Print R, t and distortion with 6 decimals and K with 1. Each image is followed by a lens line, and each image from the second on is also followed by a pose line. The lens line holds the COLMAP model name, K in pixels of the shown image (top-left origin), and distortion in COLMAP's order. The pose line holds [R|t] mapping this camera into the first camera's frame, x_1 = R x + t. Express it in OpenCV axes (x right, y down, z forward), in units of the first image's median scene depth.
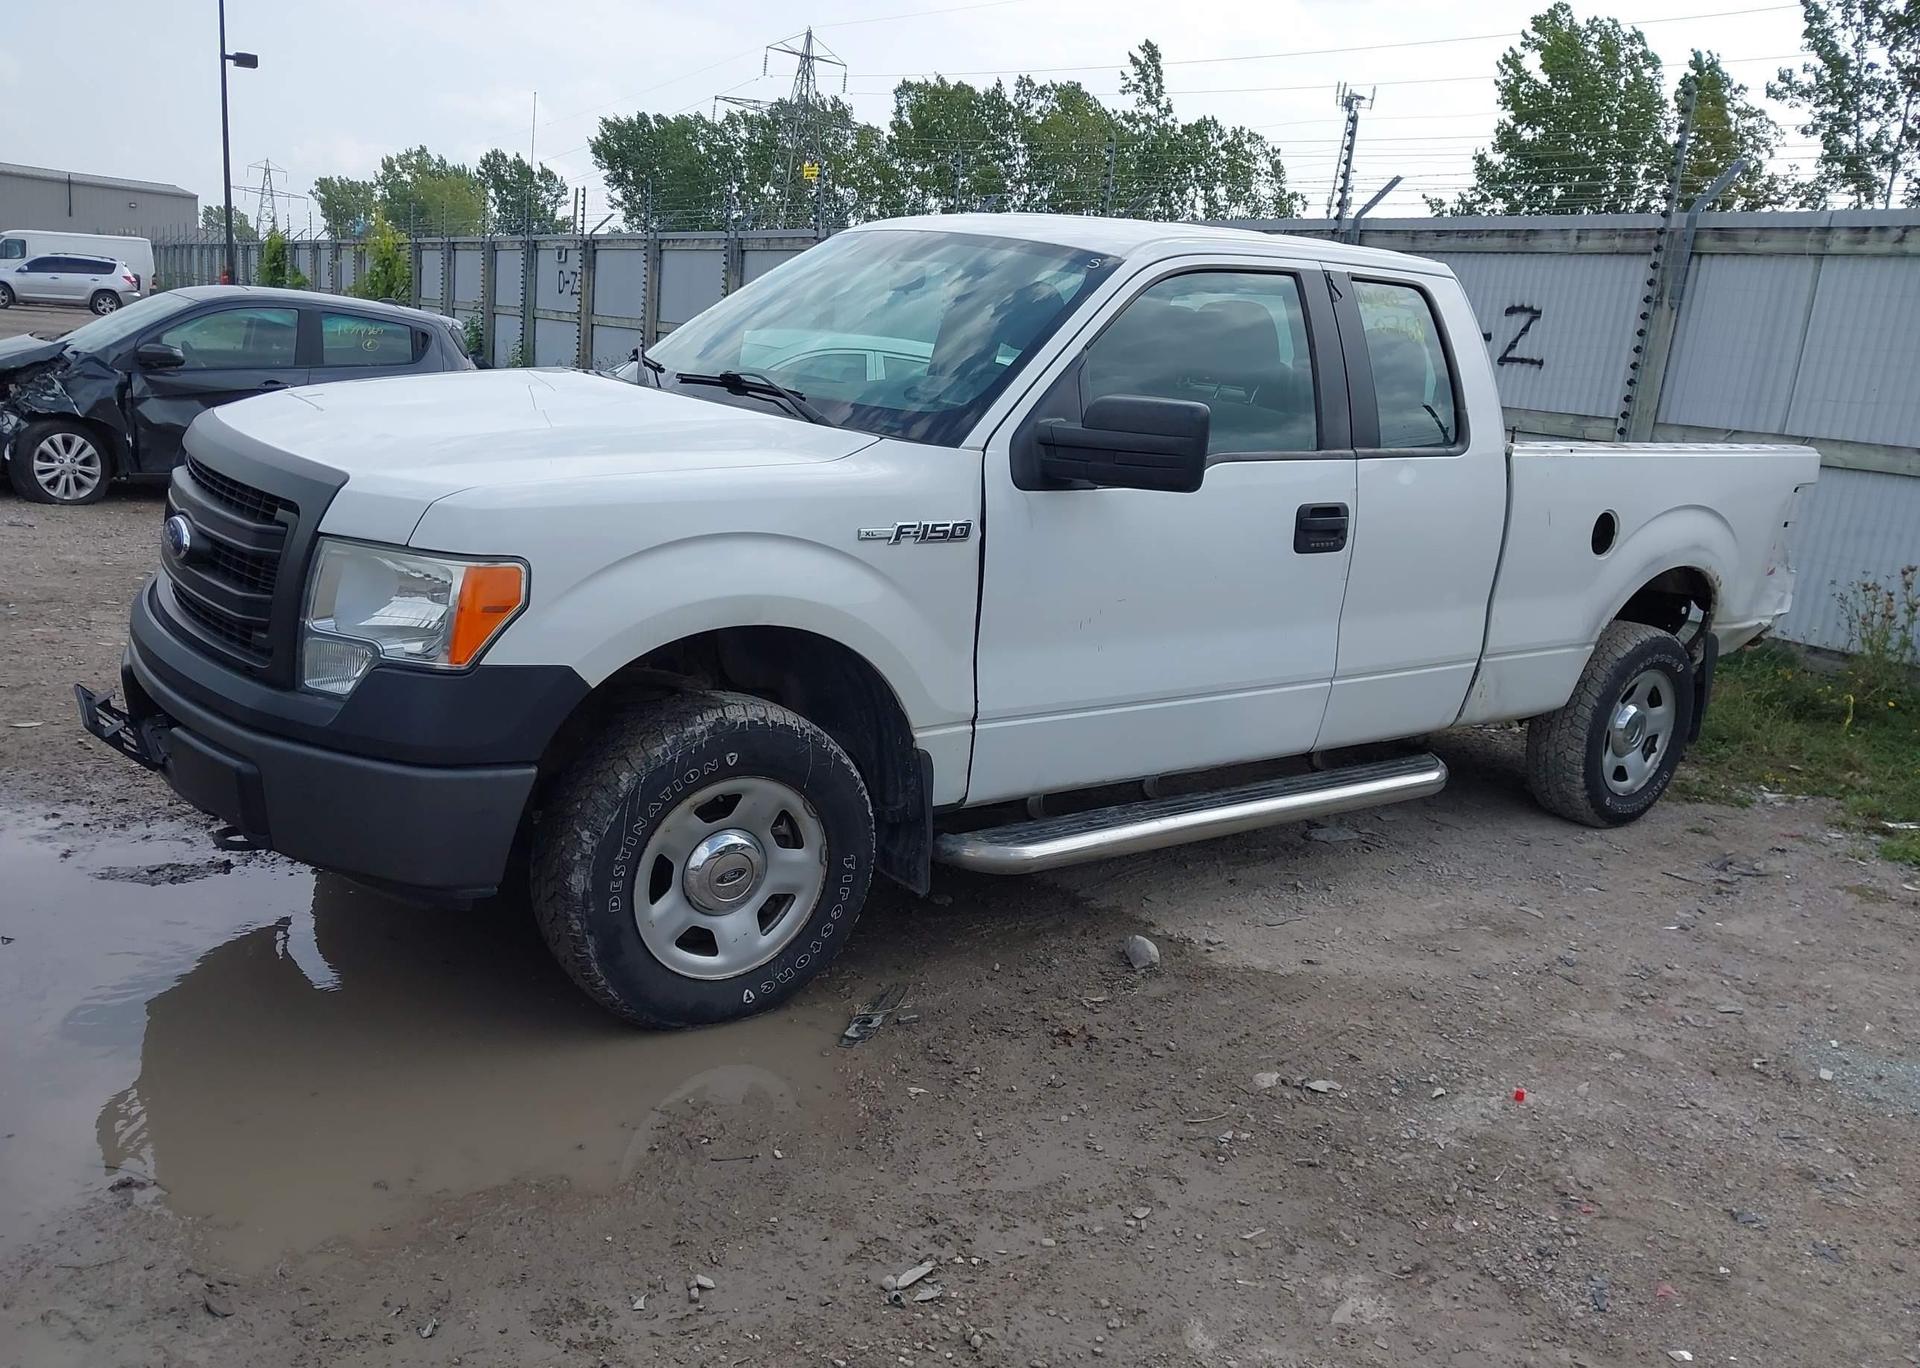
lens RADIAL K [[1529.2, 0, 938.7], [0, 1529.2, 648.4], [0, 0, 1]] dist [0.021821, -0.033269]
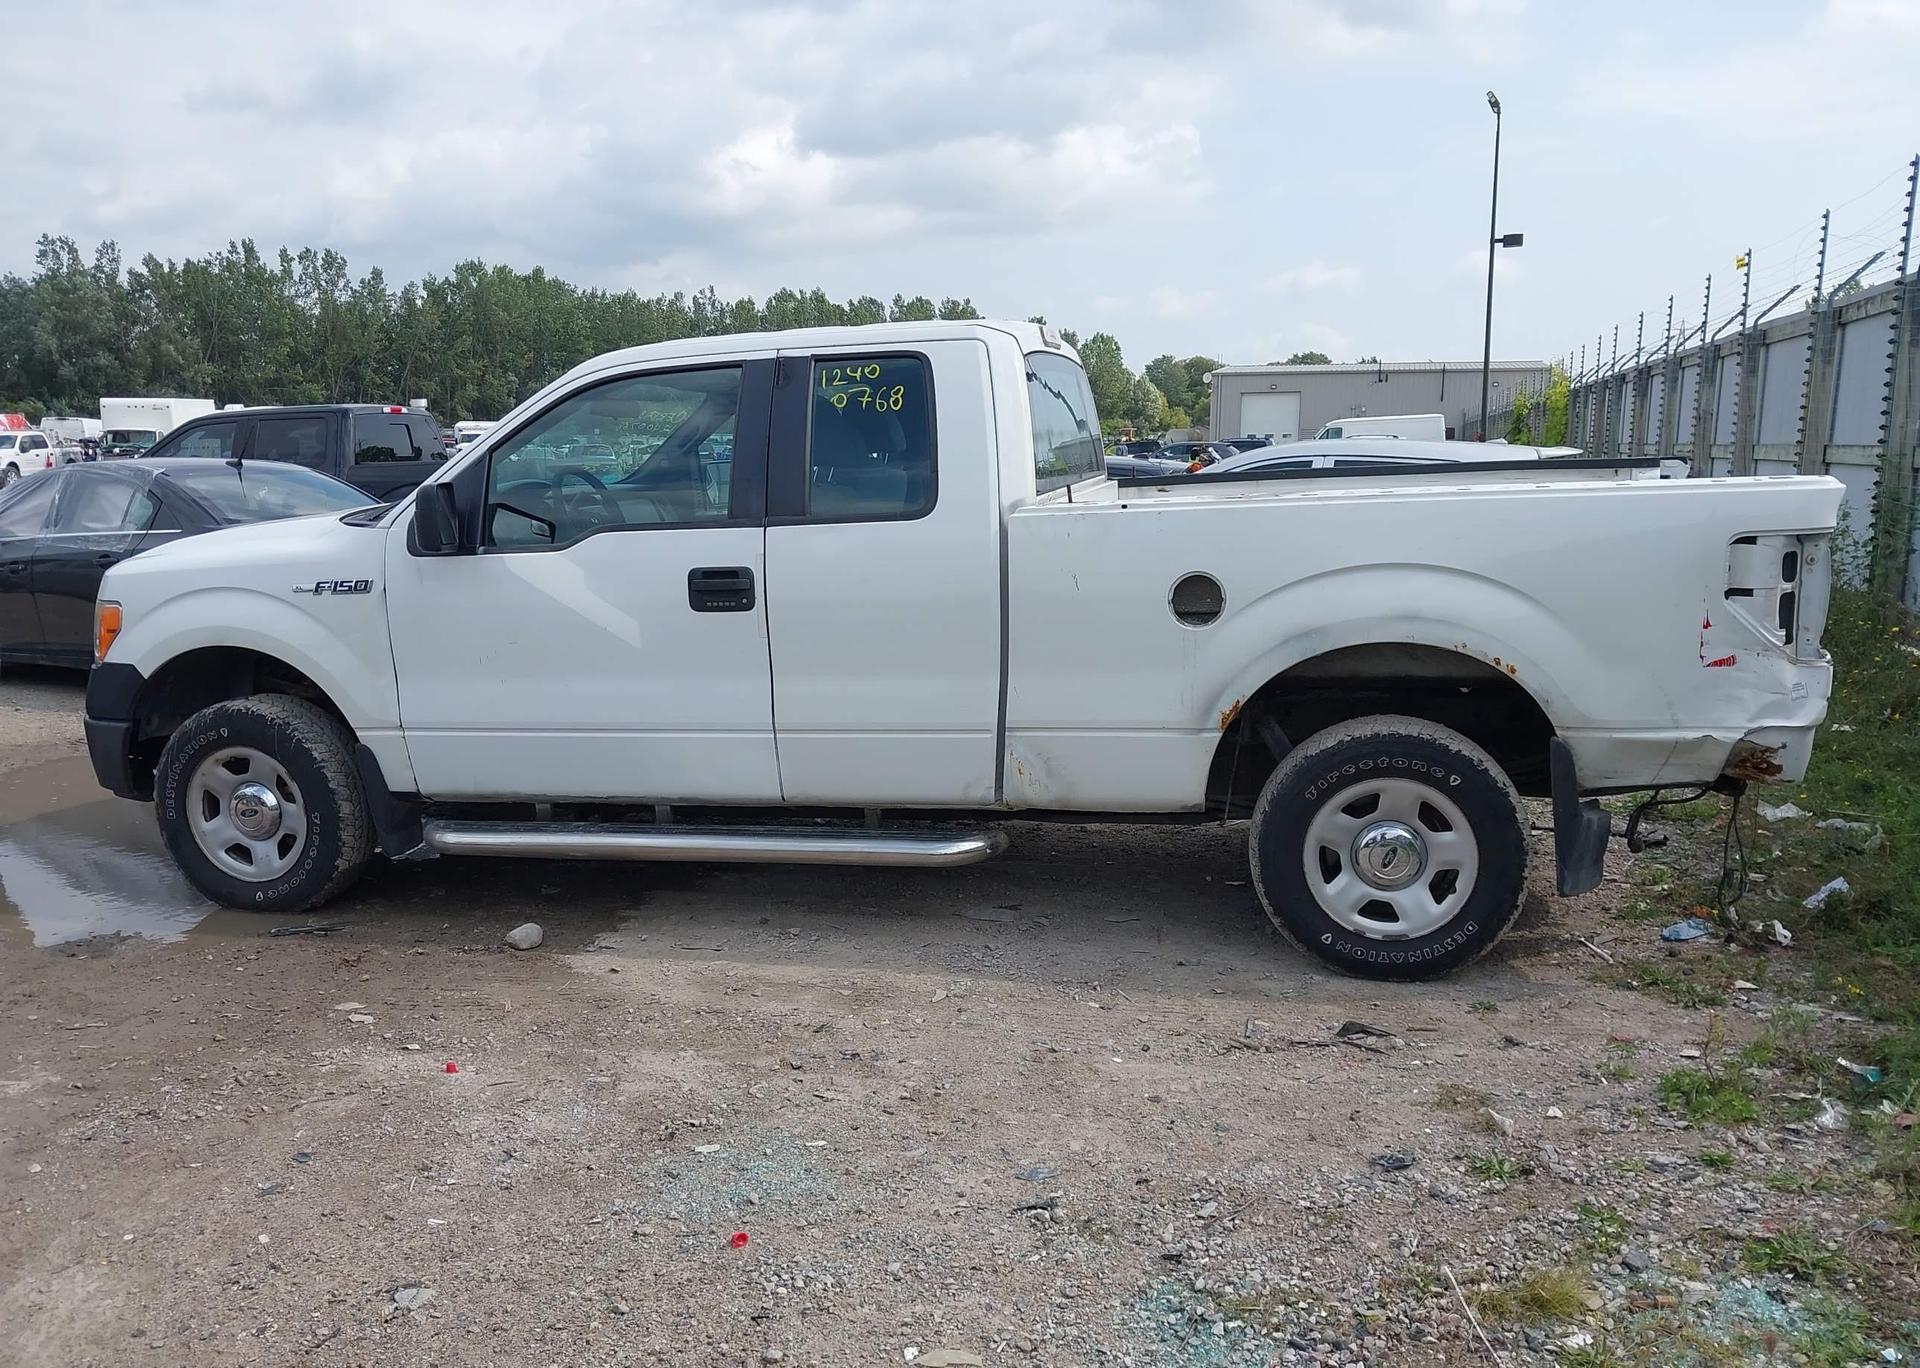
lens RADIAL K [[1529.2, 0, 965.4], [0, 1529.2, 658.9], [0, 0, 1]] dist [0.021821, -0.033269]
pose [[0.650049, 0.008033, -0.759850, 0.884432], [-0.080231, 0.995081, -0.058117, 0.016123], [0.755645, 0.098742, 0.647496, 0.315491]]
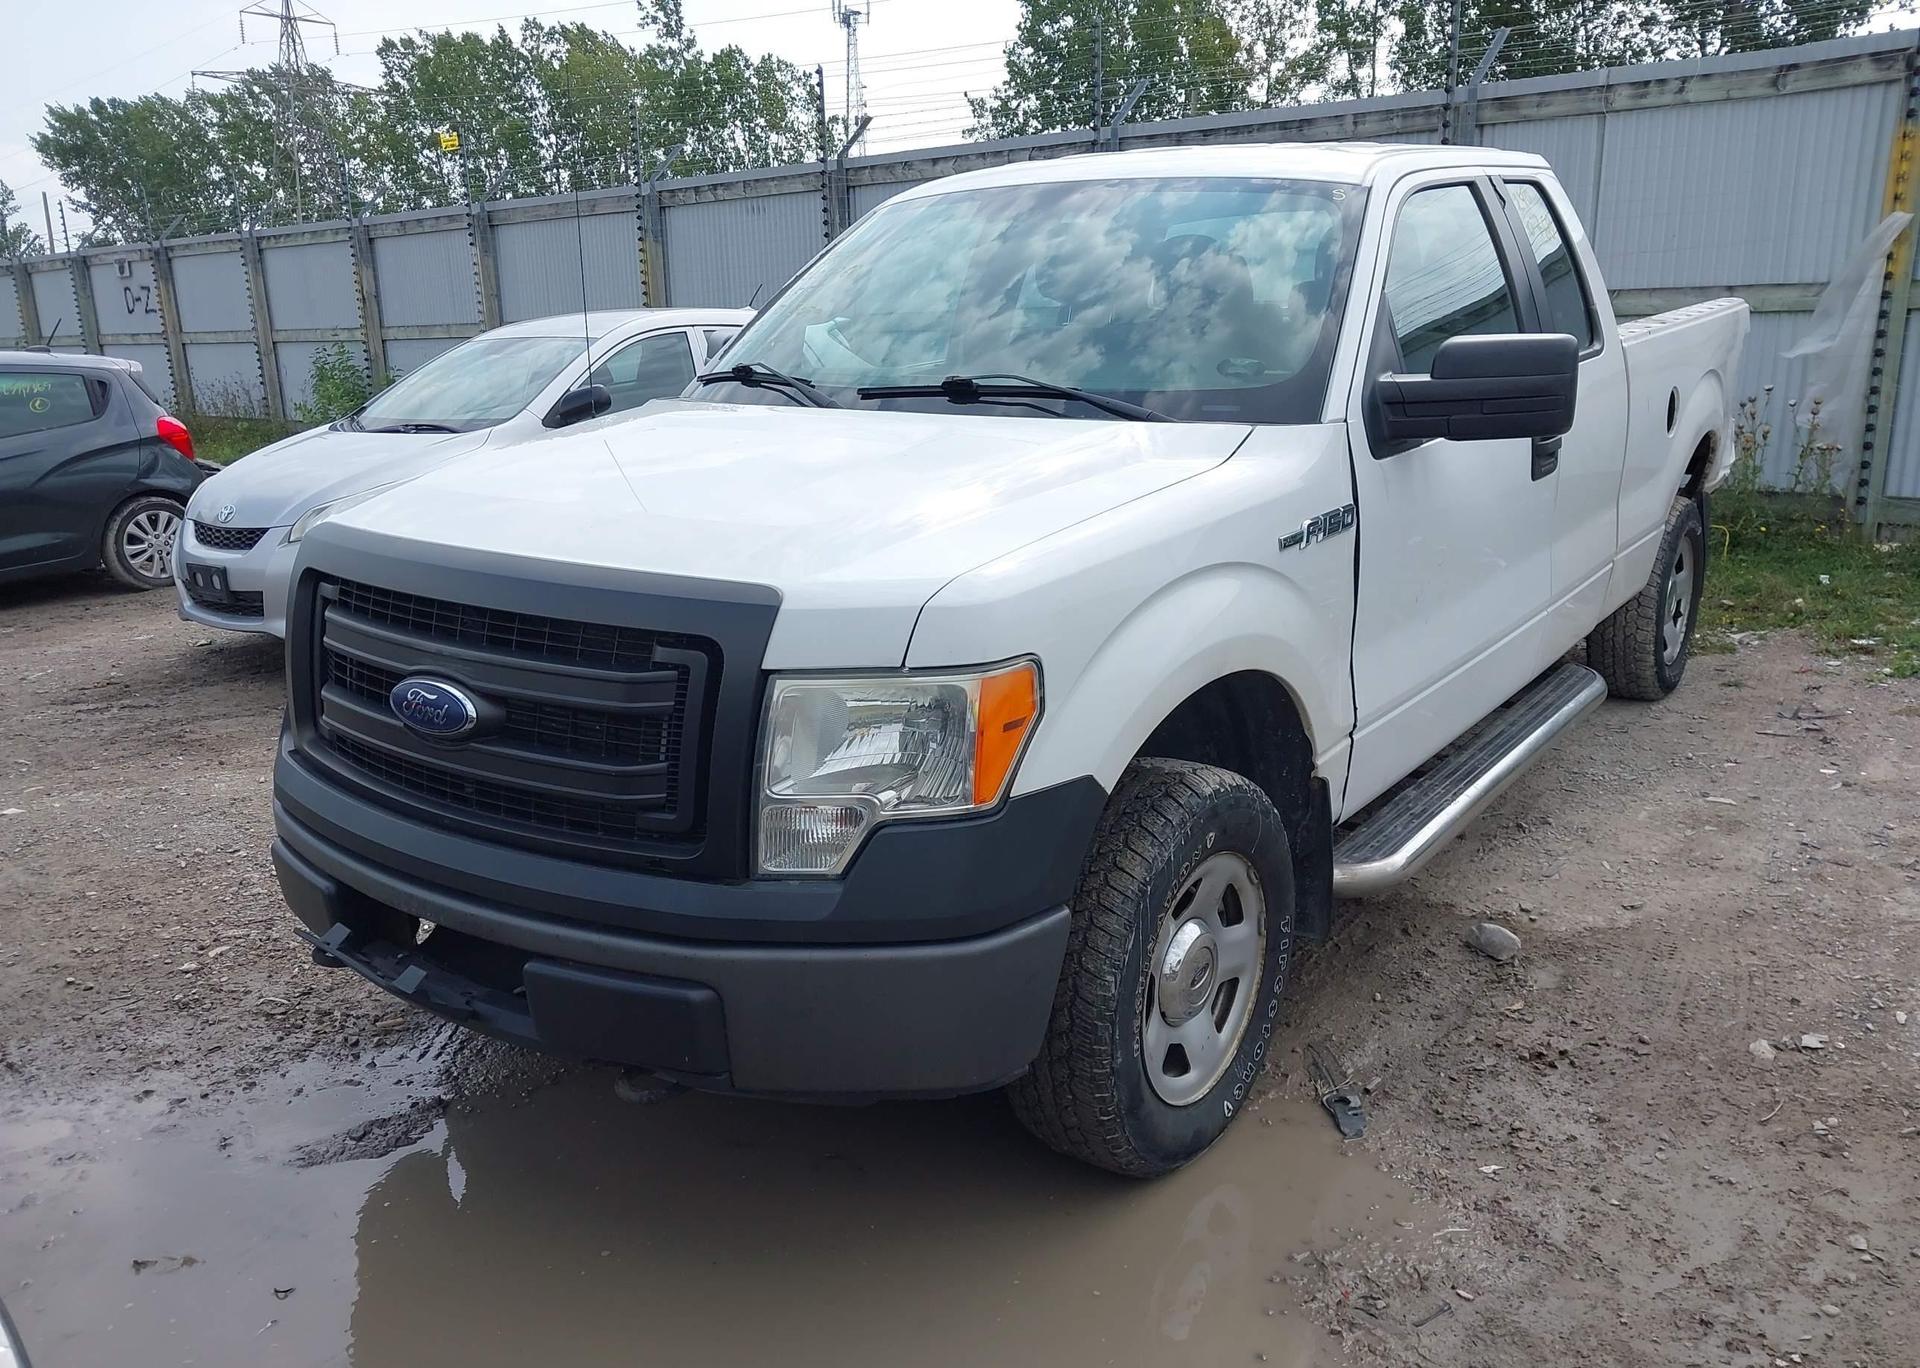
lens RADIAL K [[1529.2, 0, 933.2], [0, 1529.2, 684.2], [0, 0, 1]] dist [0.021821, -0.033269]
pose [[0.951040, -0.192107, 0.242111, -0.262446], [0.177549, 0.980790, 0.080790, -0.059267], [-0.252981, -0.033848, 0.966879, 0.136797]]
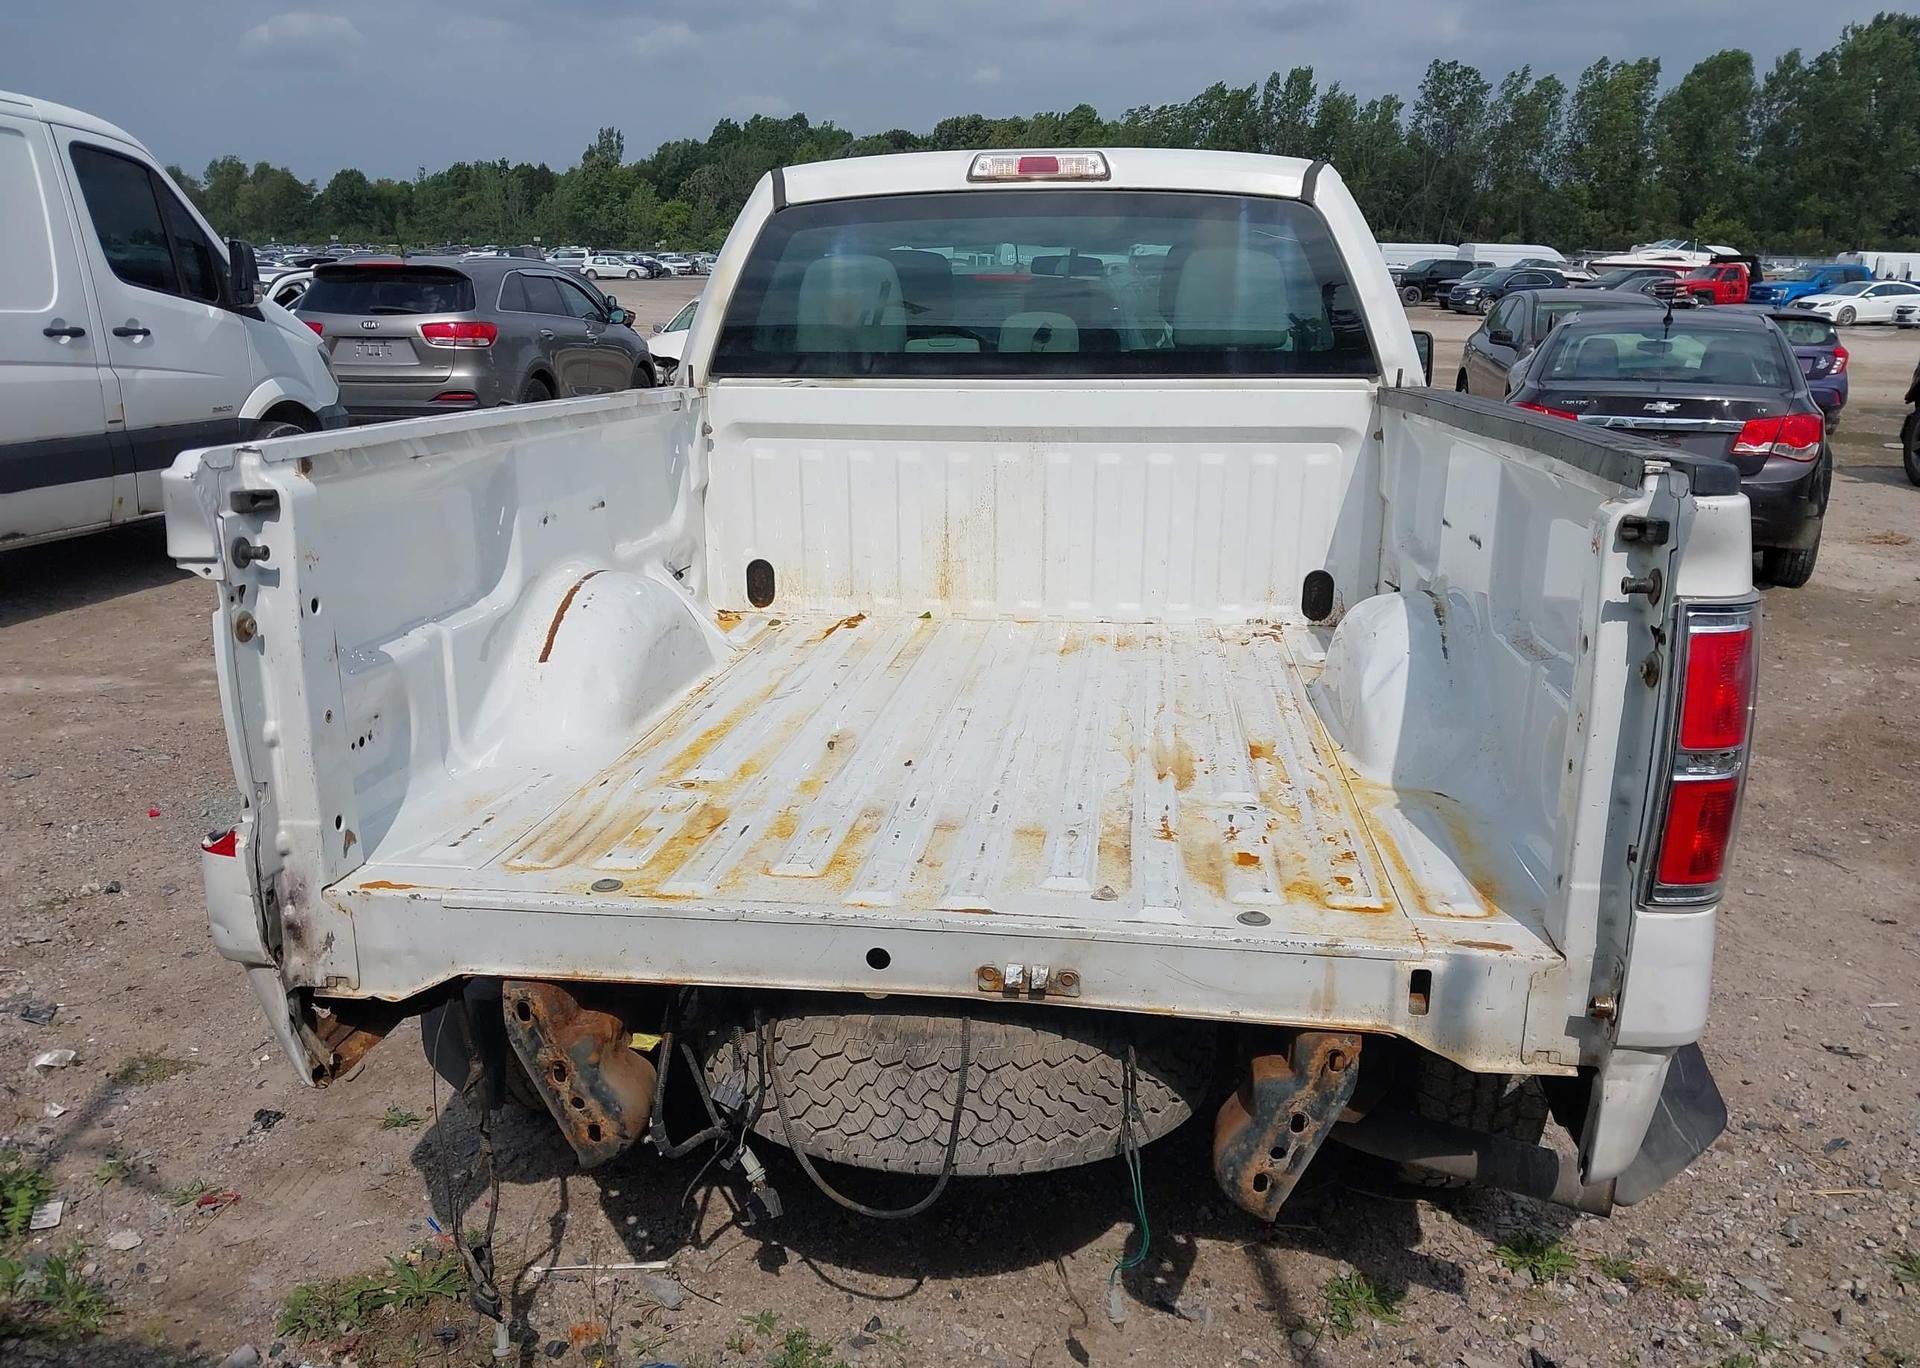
lens RADIAL K [[1529.2, 0, 941.5], [0, 1529.2, 693.5], [0, 0, 1]] dist [0.021821, -0.033269]
pose [[-0.687550, 0.092441, -0.720229, 0.733595], [-0.217306, 0.920213, 0.325555, -0.231325], [0.692859, 0.380345, -0.612604, 1.386859]]
